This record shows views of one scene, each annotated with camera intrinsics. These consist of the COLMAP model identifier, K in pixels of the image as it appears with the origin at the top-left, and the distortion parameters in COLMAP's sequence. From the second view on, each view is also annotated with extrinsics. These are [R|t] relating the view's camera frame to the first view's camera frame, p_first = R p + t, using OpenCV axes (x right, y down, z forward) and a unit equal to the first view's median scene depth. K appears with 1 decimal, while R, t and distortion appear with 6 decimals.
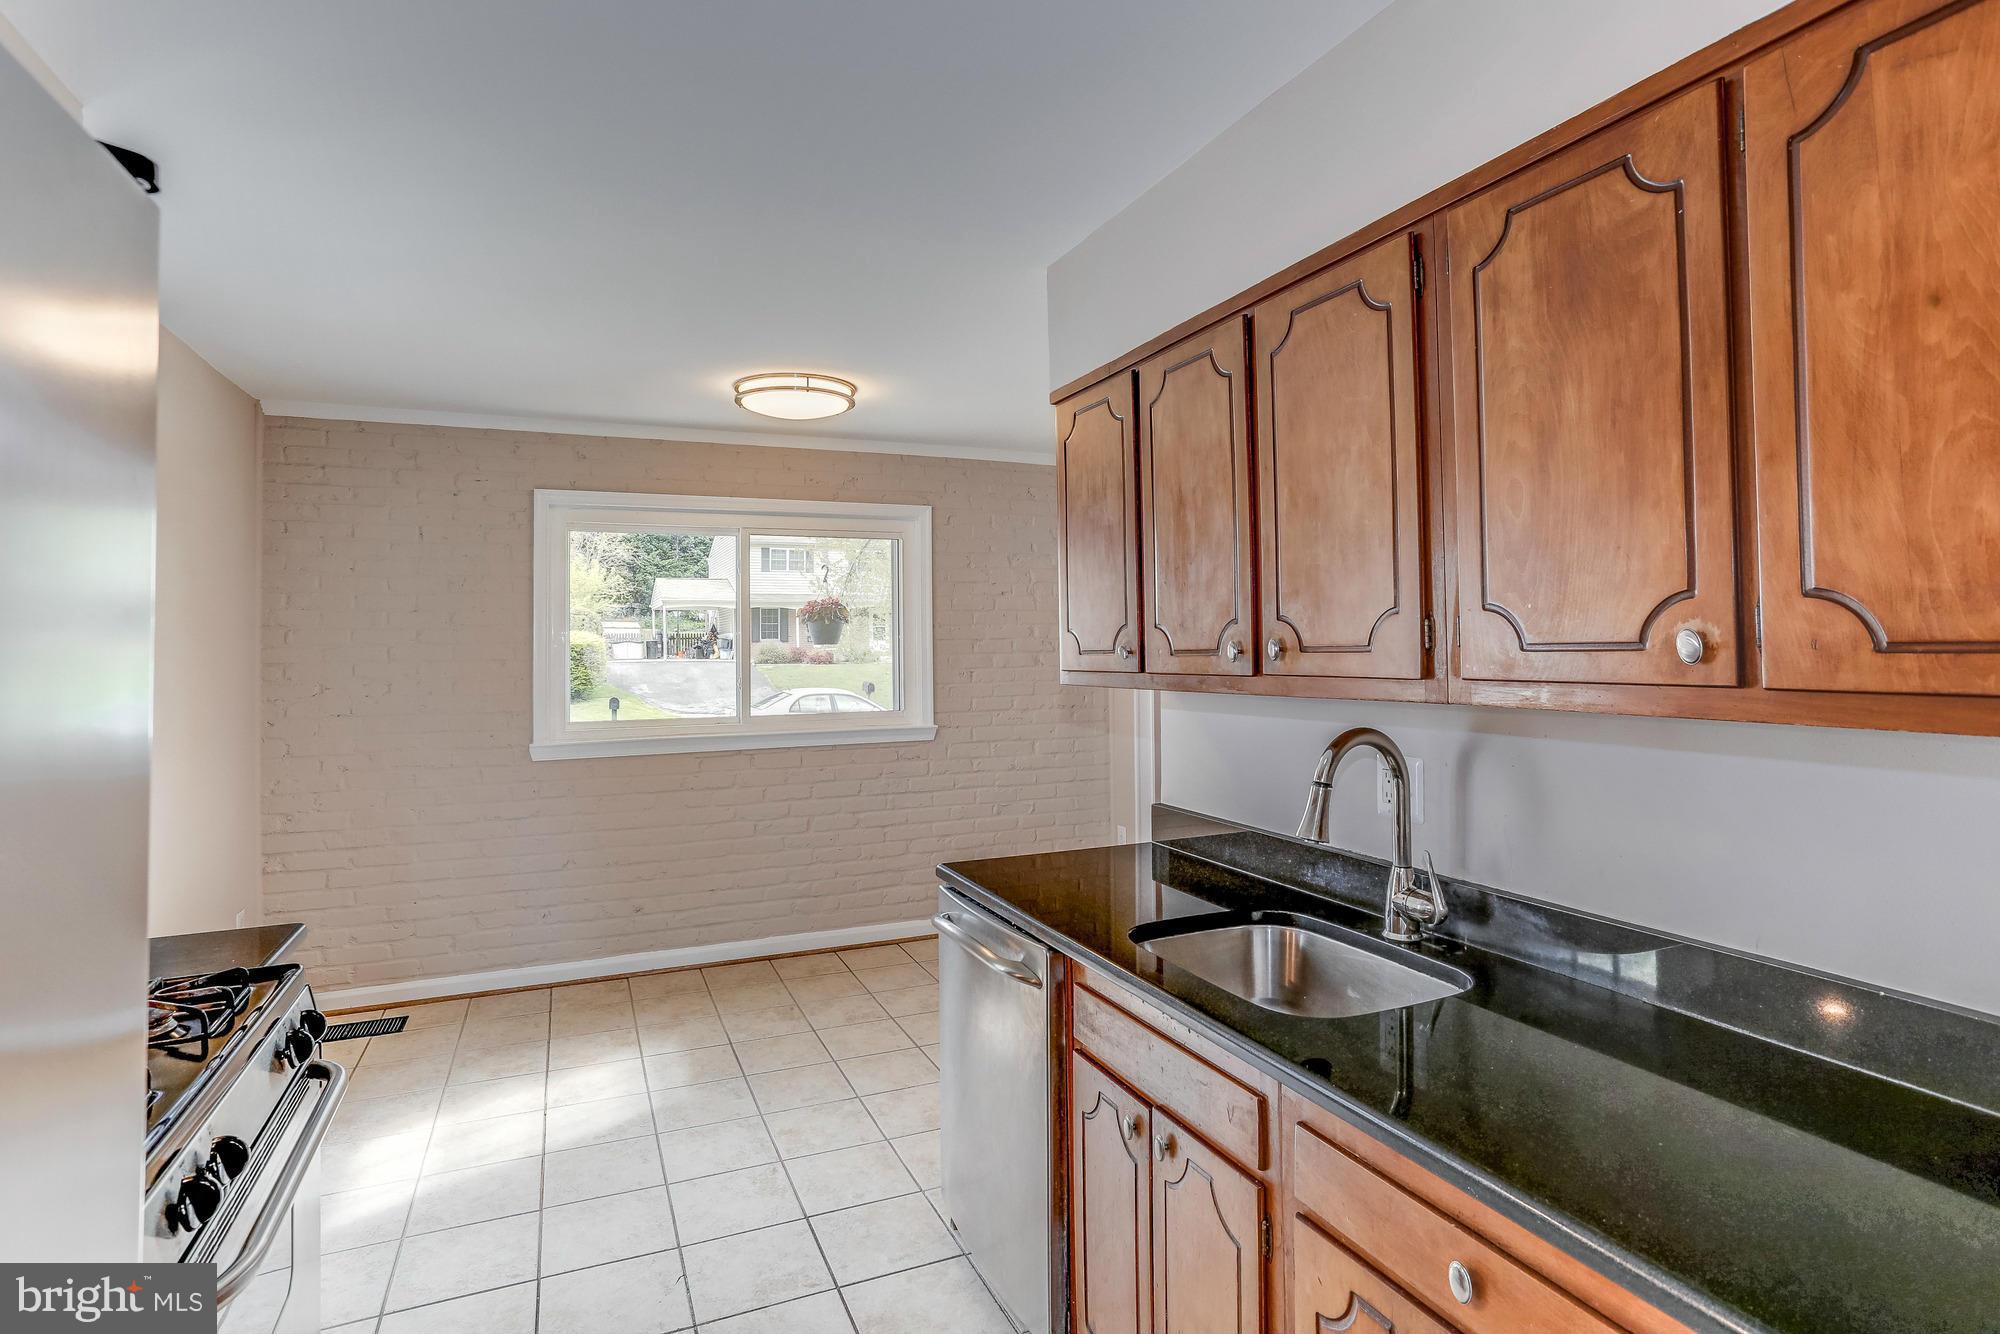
lens RADIAL K [[1007.9, 0, 1000.5], [0, 1007.9, 620.6], [0, 0, 1]] dist [-0.047277, 0.030868]
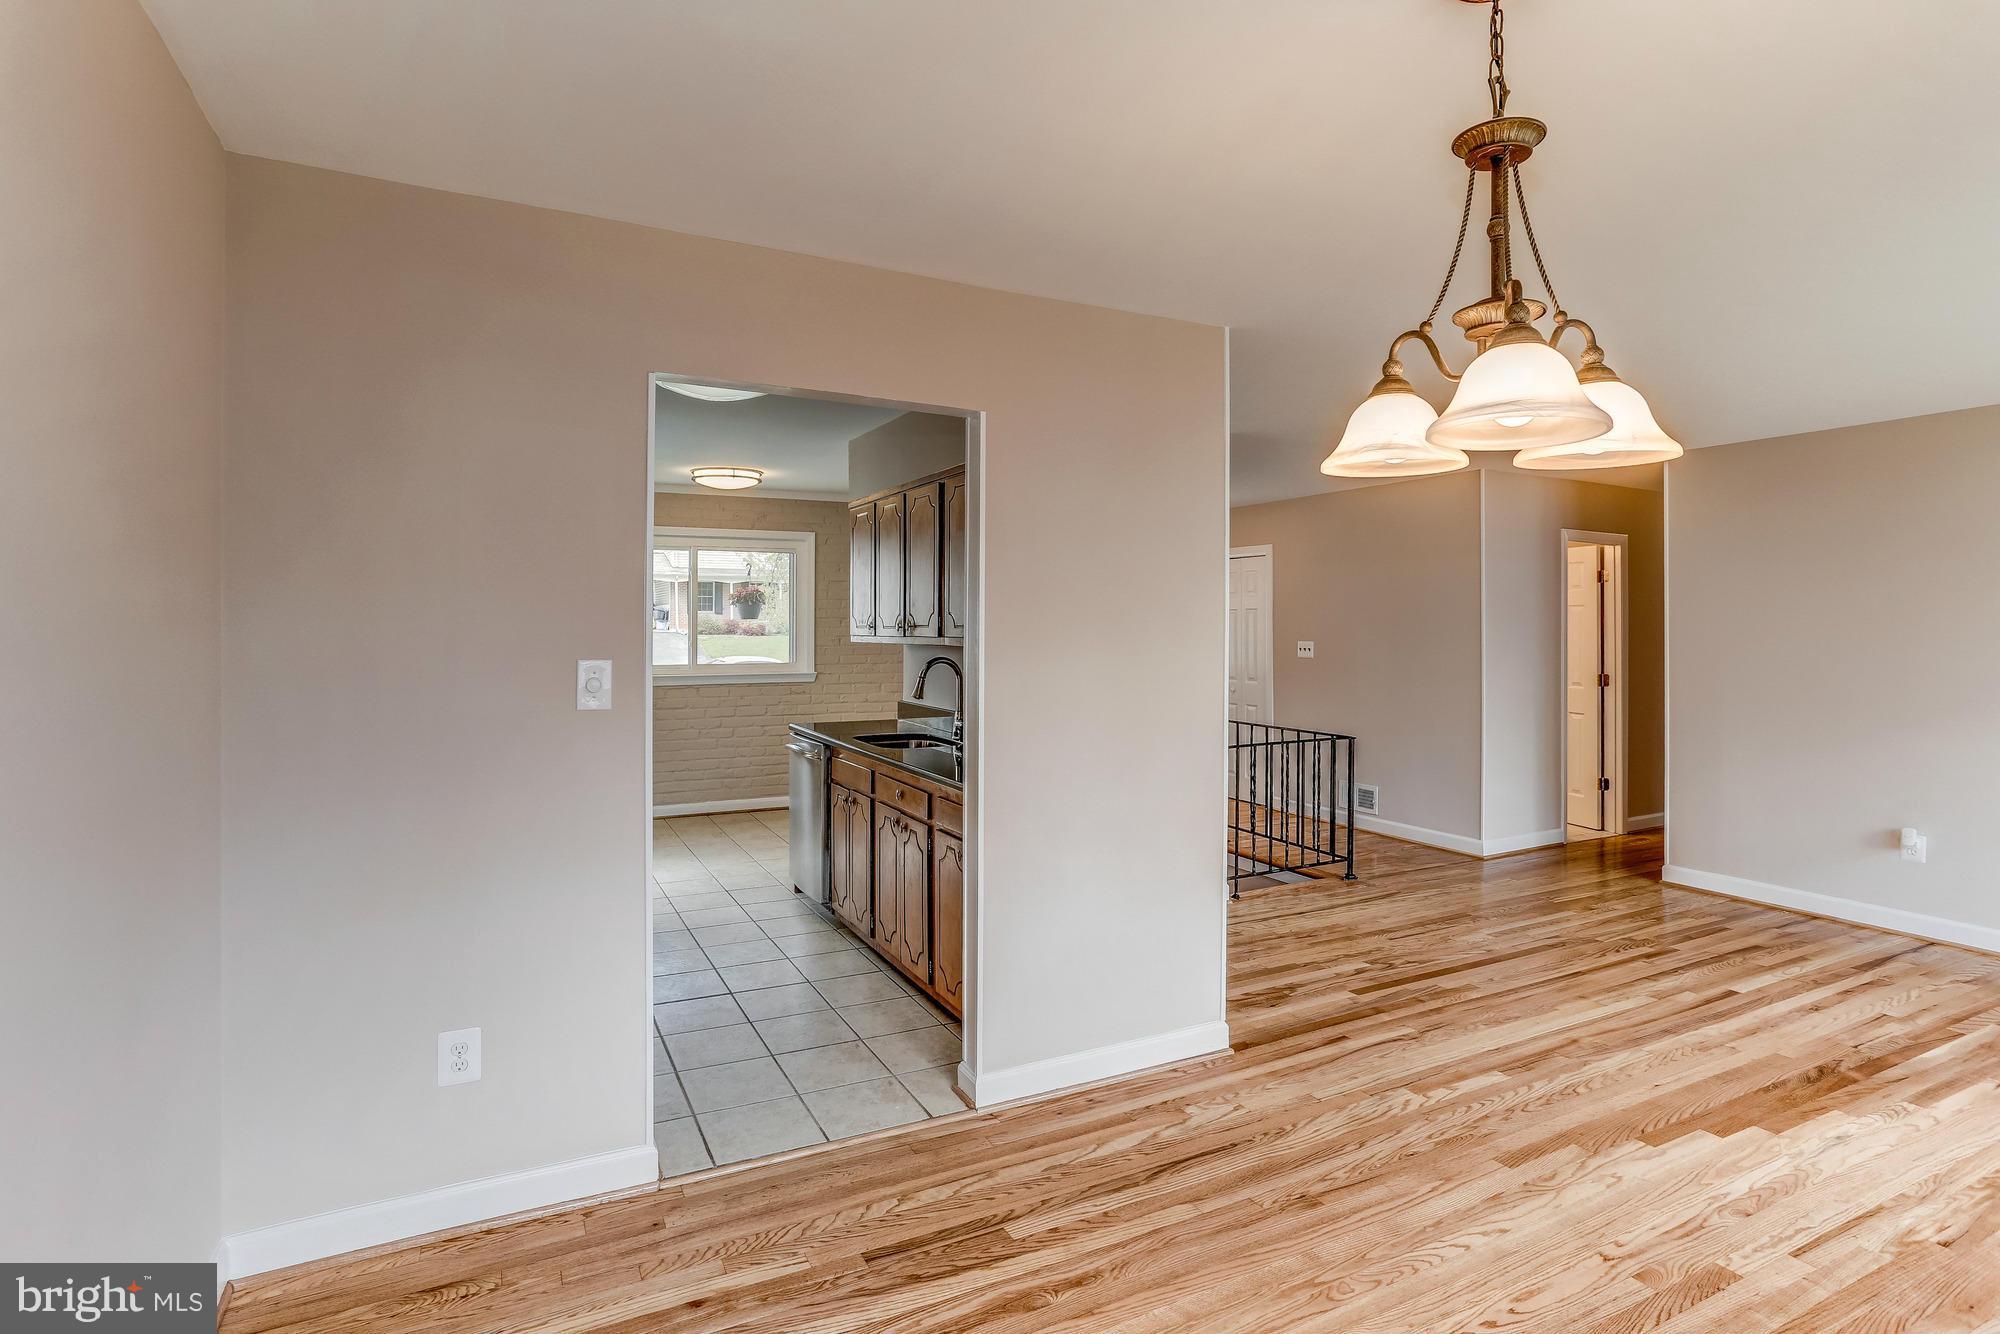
lens RADIAL K [[1007.9, 0, 1000.5], [0, 1007.9, 620.6], [0, 0, 1]] dist [-0.047277, 0.030868]
pose [[0.997975, 0.014262, 0.061987, 0.127631], [-0.015795, 0.999580, 0.024316, -0.020040], [-0.061614, -0.025246, 0.997781, -0.597917]]
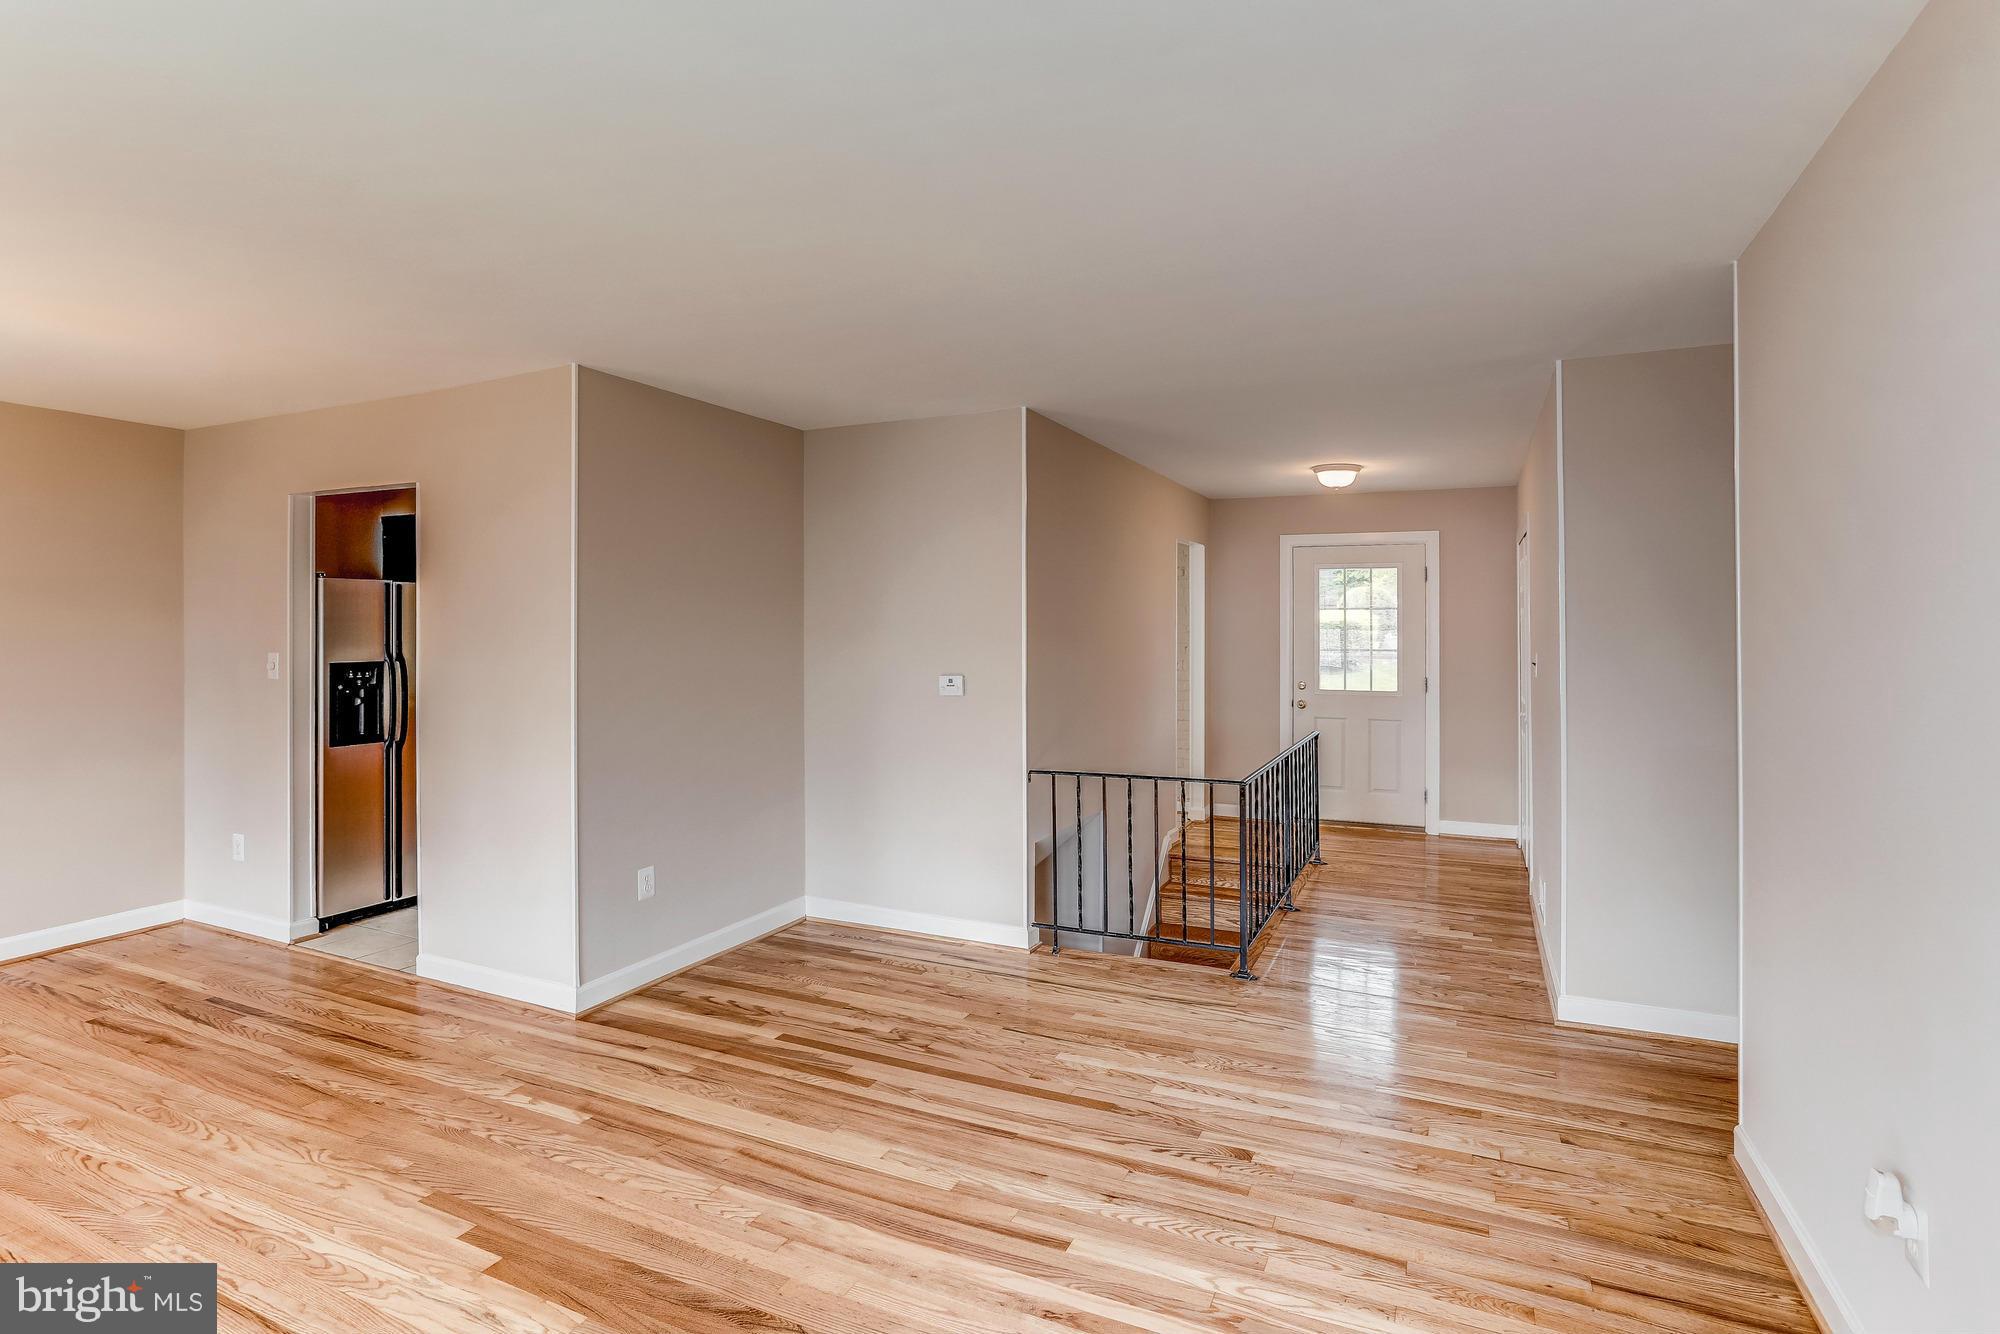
lens RADIAL K [[1007.9, 0, 1000.5], [0, 1007.9, 620.6], [0, 0, 1]] dist [-0.047277, 0.030868]
pose [[0.650210, 0.001753, -0.759752, 1.145062], [0.019033, 0.999646, 0.018595, -0.018766], [0.759516, -0.026551, 0.649947, -0.155068]]
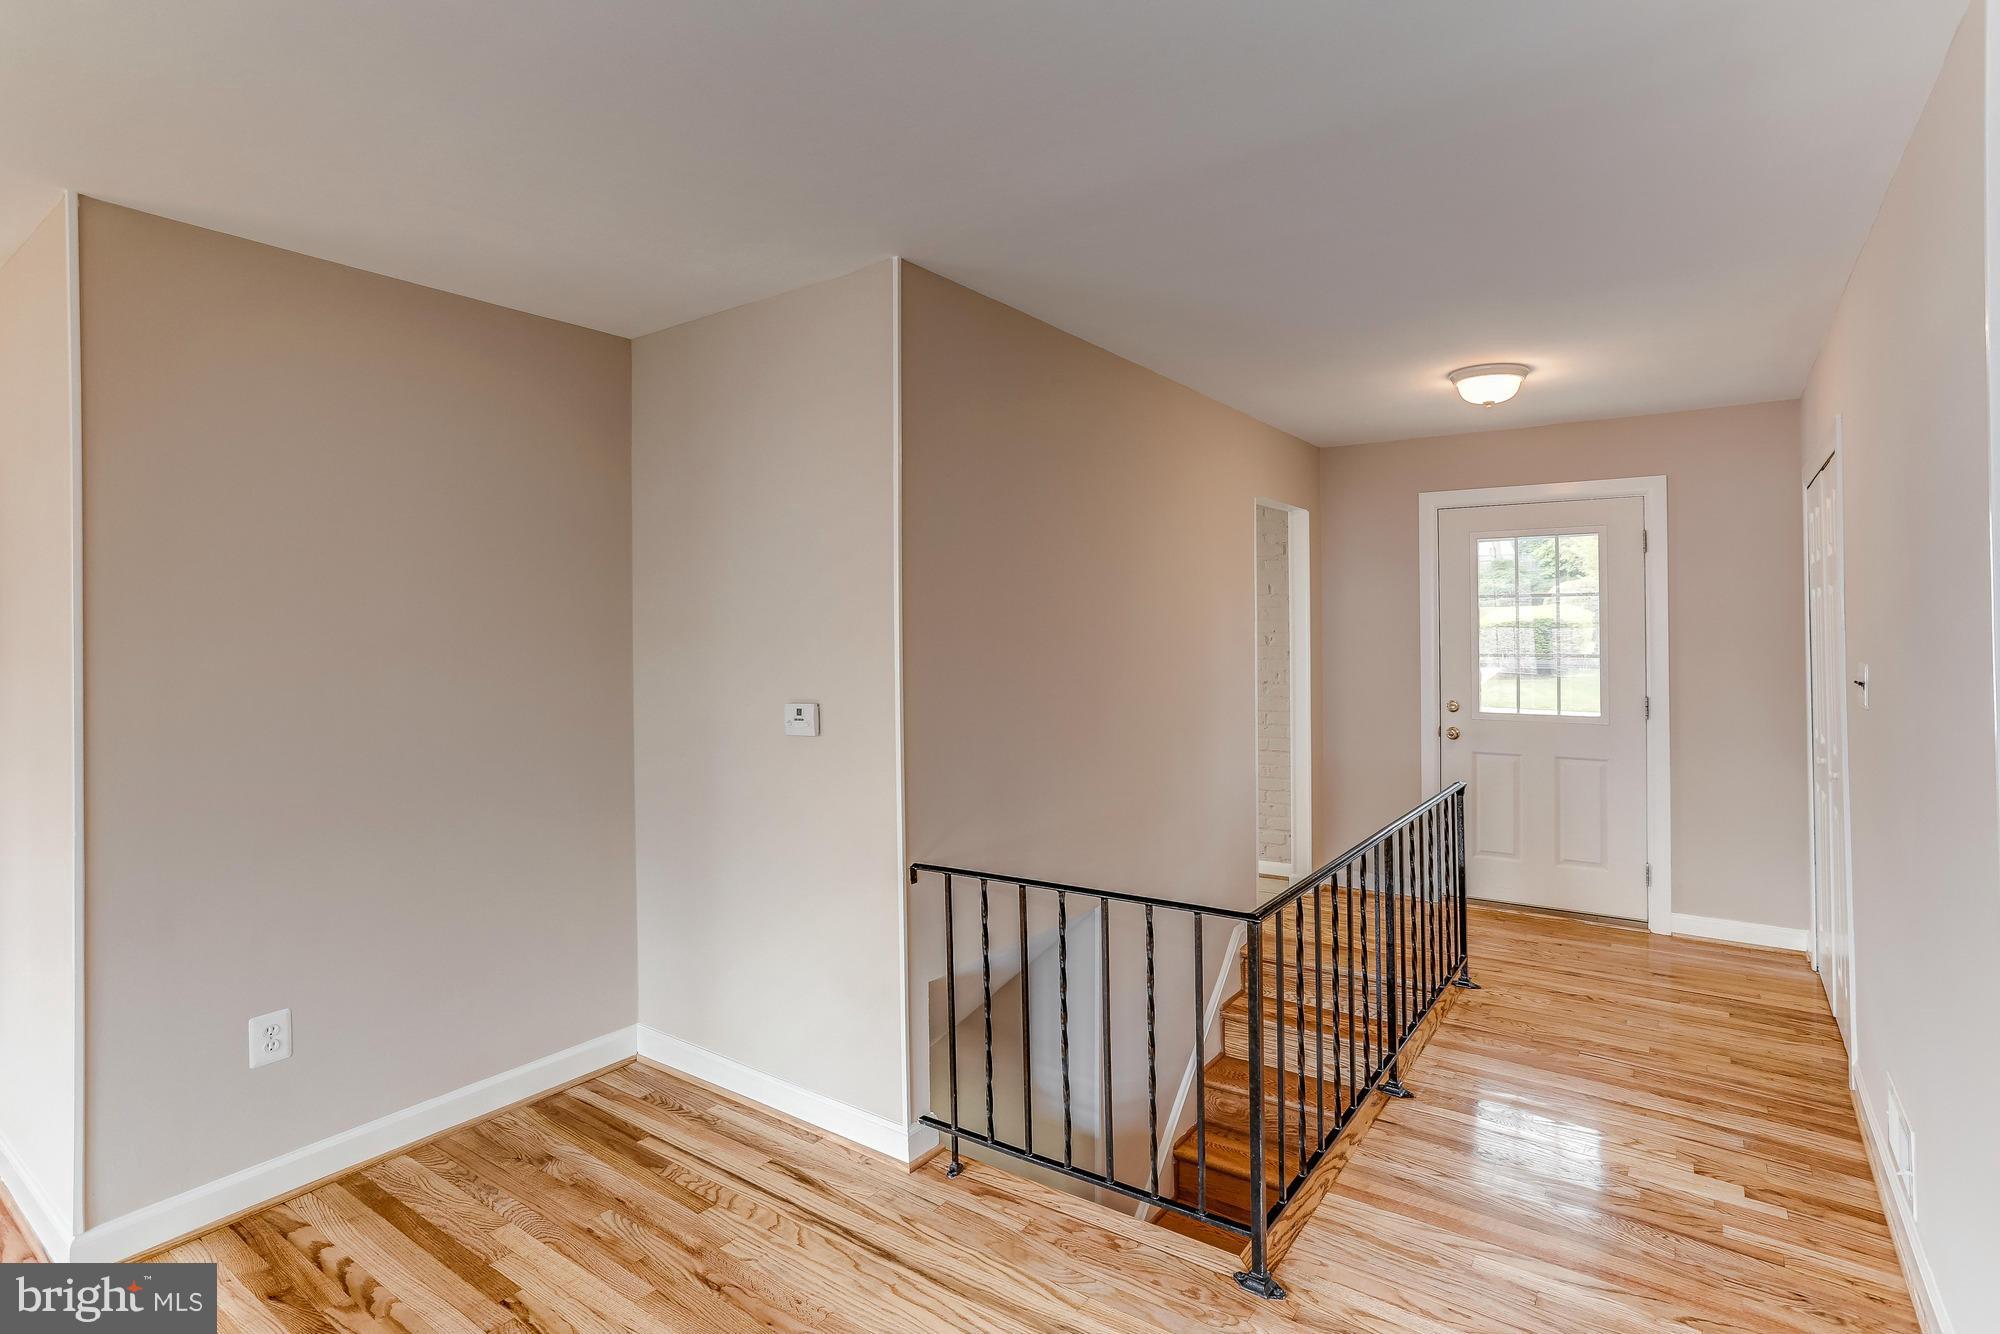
lens RADIAL K [[1002.3, 0, 1002.8], [0, 1002.3, 625.4], [0, 0, 1]] dist [-0.043627, 0.028791]
pose [[0.502906, -0.003660, -0.864333, 0.954155], [0.032677, 0.999357, 0.014781, -0.000190], [0.863723, -0.035678, 0.502702, 0.245831]]
